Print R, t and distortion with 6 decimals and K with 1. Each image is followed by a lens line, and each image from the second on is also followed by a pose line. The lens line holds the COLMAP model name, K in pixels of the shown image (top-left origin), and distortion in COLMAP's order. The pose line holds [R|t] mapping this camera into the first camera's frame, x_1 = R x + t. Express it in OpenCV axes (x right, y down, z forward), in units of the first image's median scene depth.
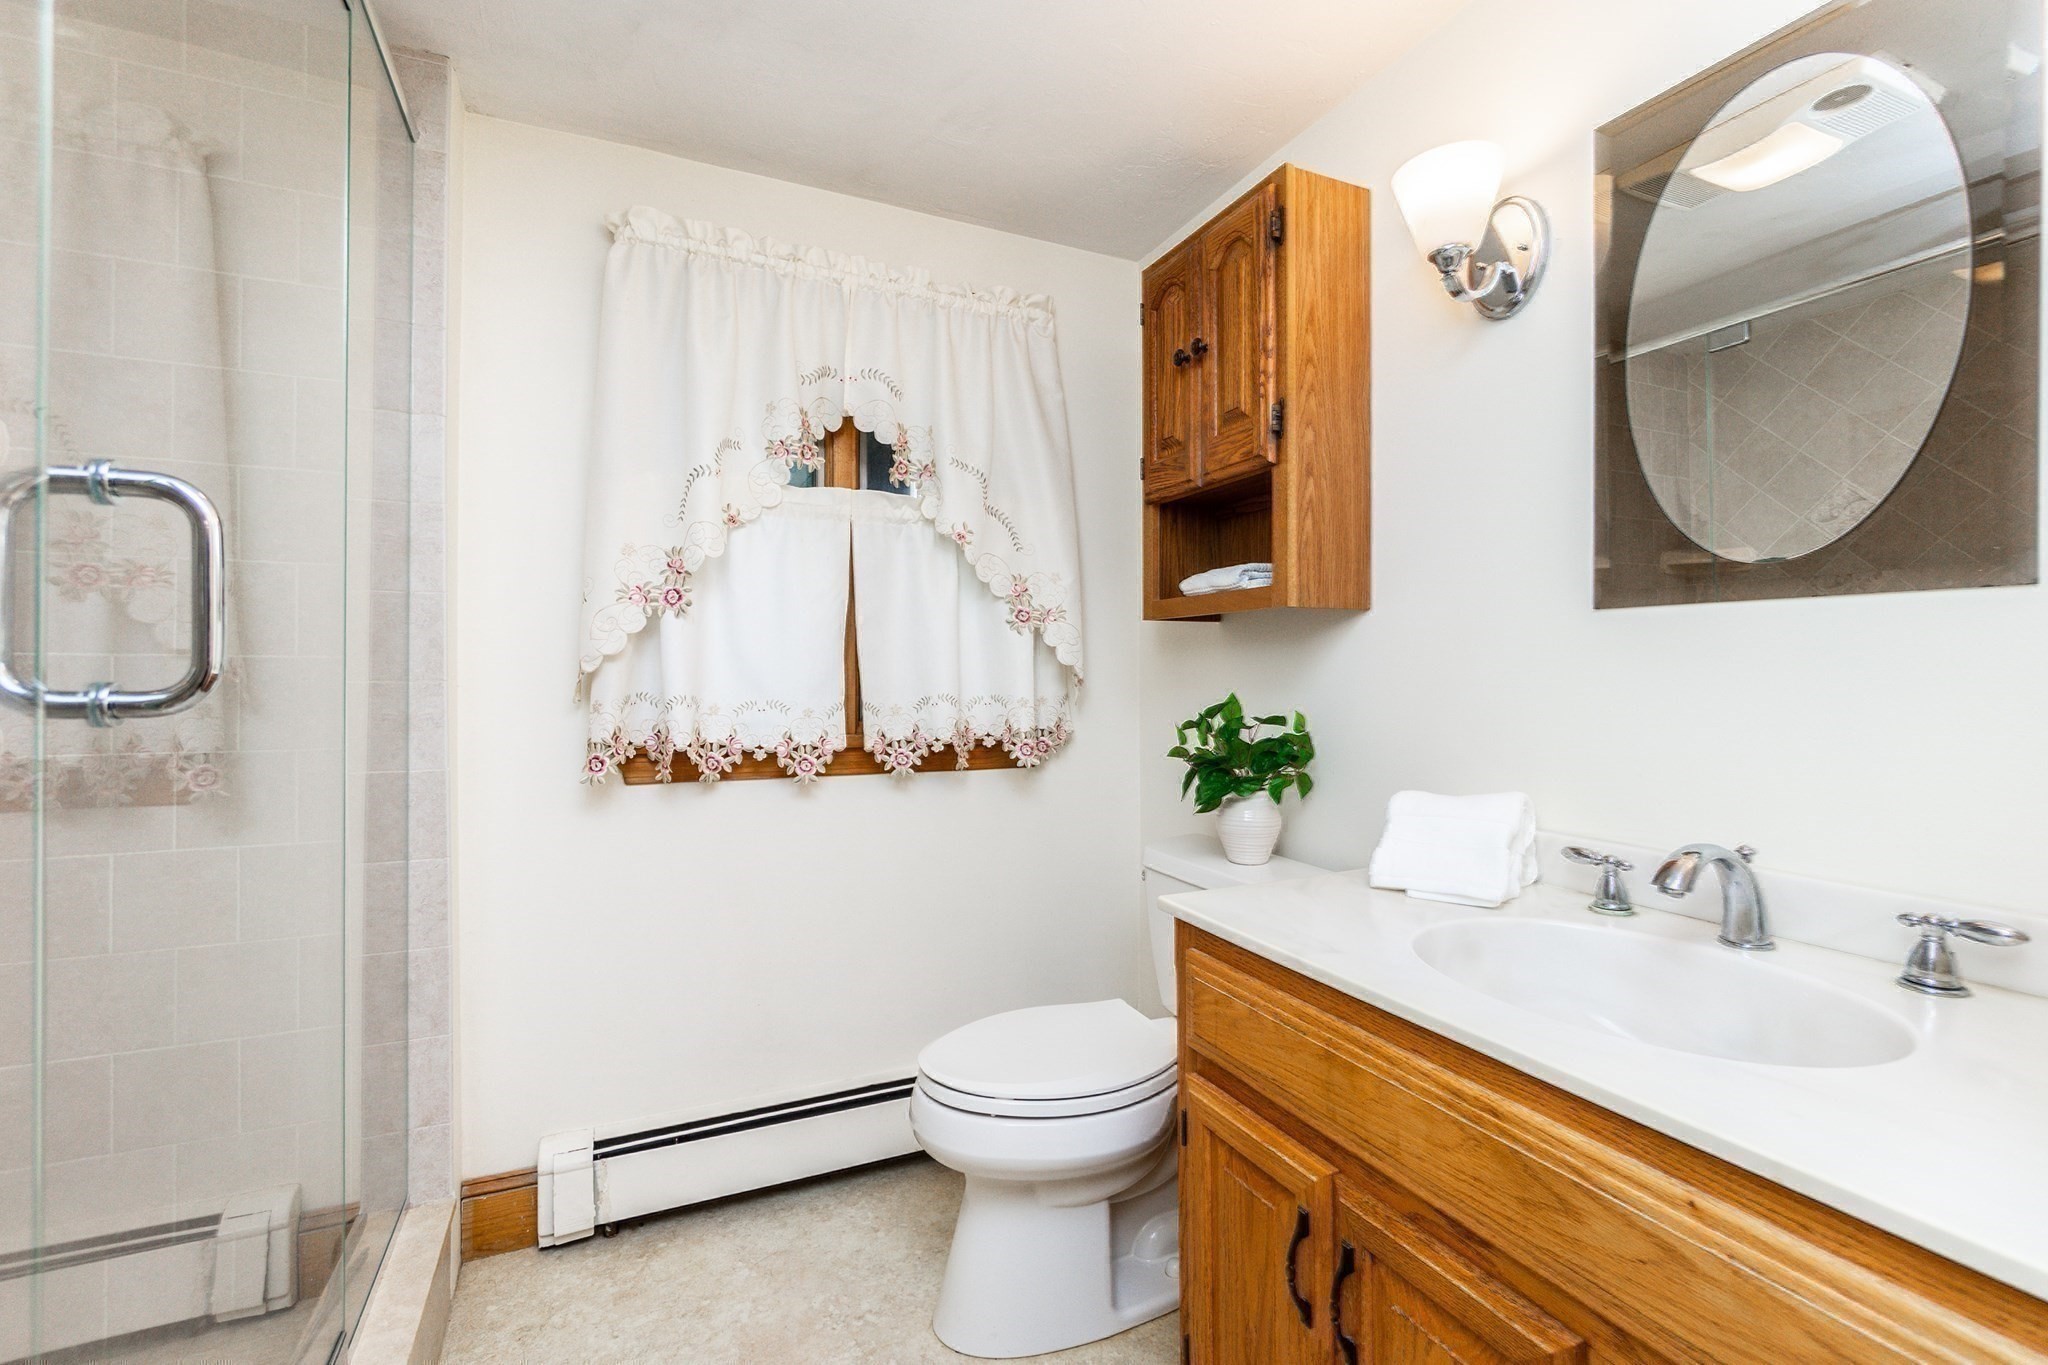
lens RADIAL K [[882.5, 0, 1028.4], [0, 882.5, 668.7], [0, 0, 1]] dist [0.000308, 0.000019]
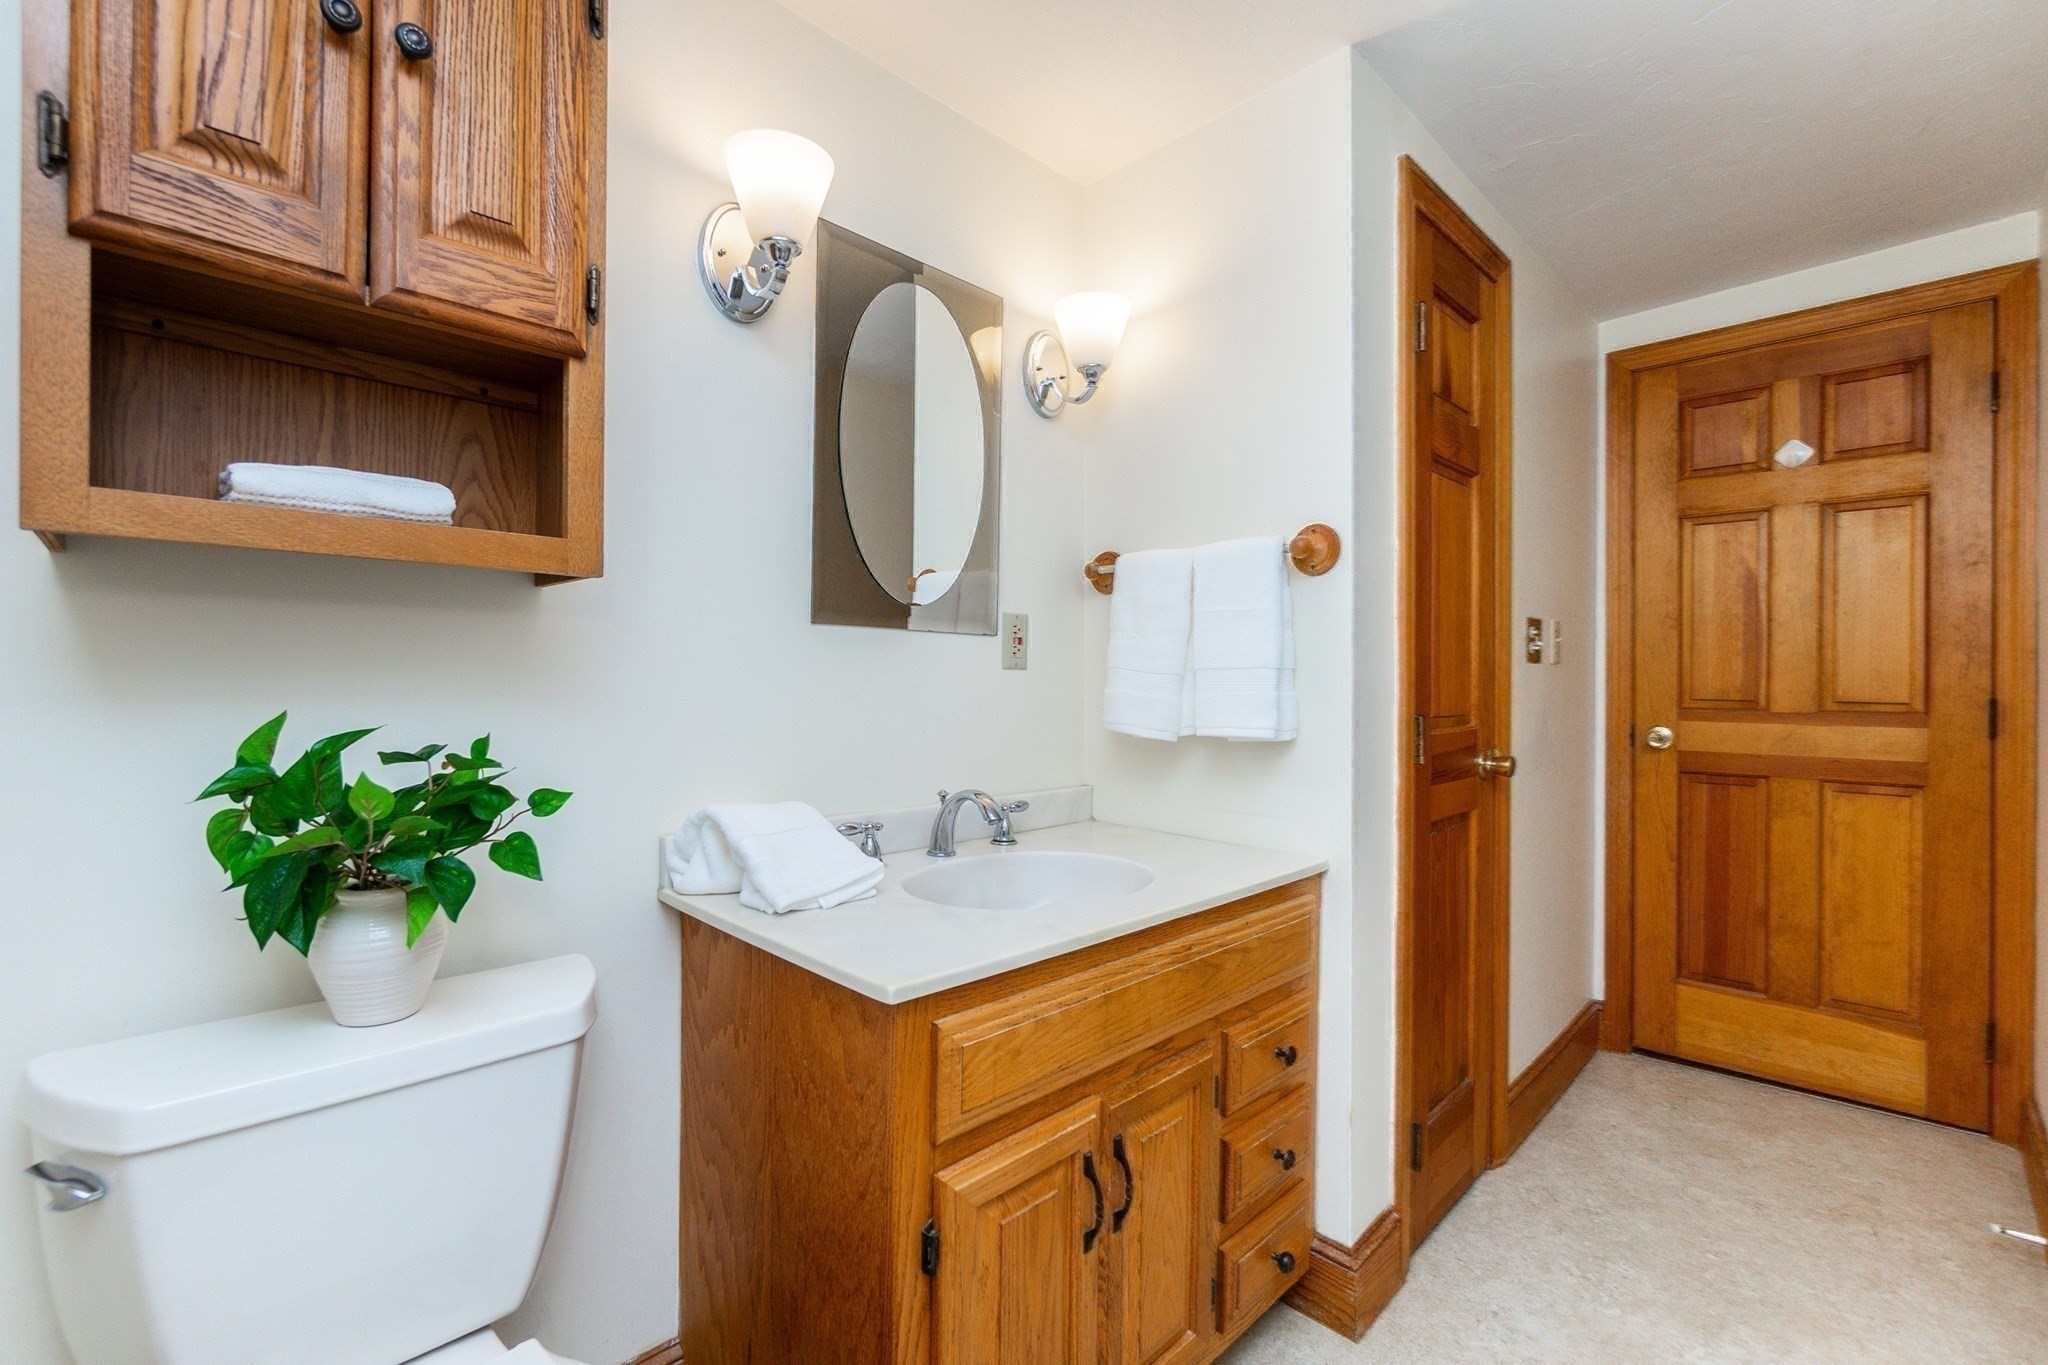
lens RADIAL K [[882.5, 0, 1028.4], [0, 882.5, 668.7], [0, 0, 1]] dist [0.000308, 0.000019]
pose [[-0.343994, 0.007598, 0.938941, -0.719083], [-0.016515, 0.999764, -0.014140, 0.006932], [-0.938827, -0.020371, -0.343787, 1.445614]]
